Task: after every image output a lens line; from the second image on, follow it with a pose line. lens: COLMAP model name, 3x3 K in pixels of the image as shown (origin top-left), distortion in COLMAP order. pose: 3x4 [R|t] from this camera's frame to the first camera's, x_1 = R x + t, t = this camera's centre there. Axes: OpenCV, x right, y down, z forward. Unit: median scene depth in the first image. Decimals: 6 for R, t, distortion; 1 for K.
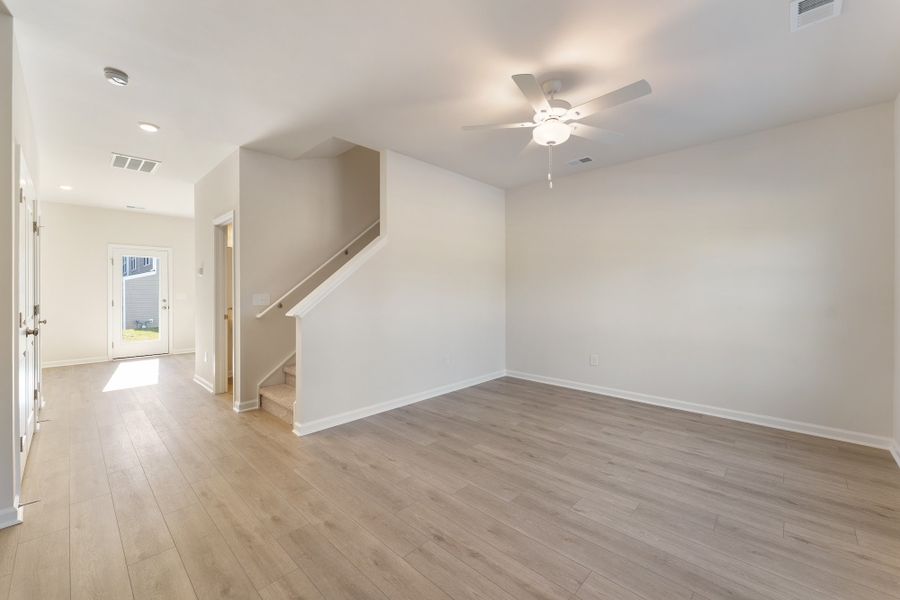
lens RADIAL K [[358.8, 0, 450.3], [0, 358.8, 294.9], [0, 0, 1]] dist [0.003100, 0.000193]
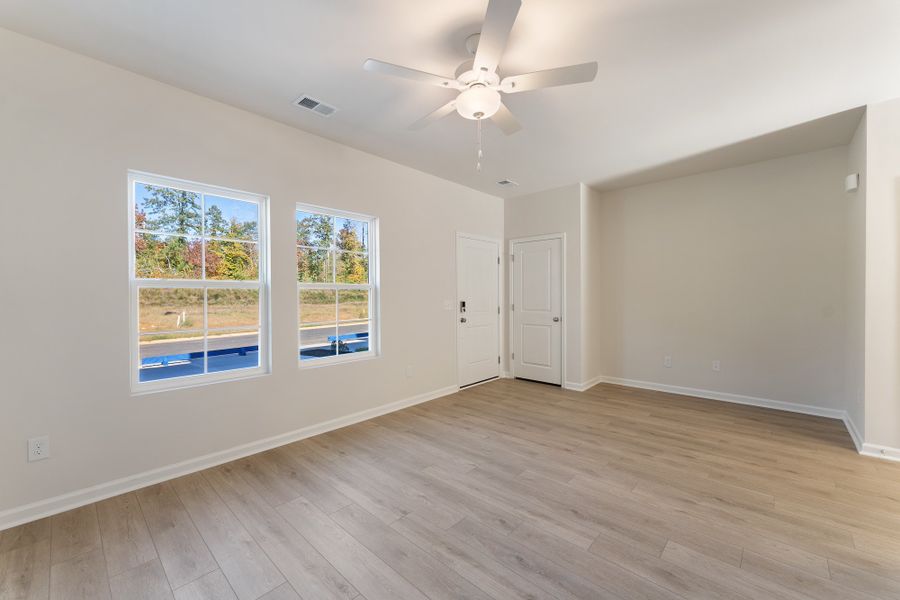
lens RADIAL K [[358.8, 0, 449.6], [0, 358.8, 297.3], [0, 0, 1]] dist [0.003100, 0.000193]
pose [[-0.999910, 0.007761, -0.010955, 0.396762], [0.007610, 0.999876, 0.013802, -0.024830], [0.011061, 0.013717, -0.999845, 2.020975]]
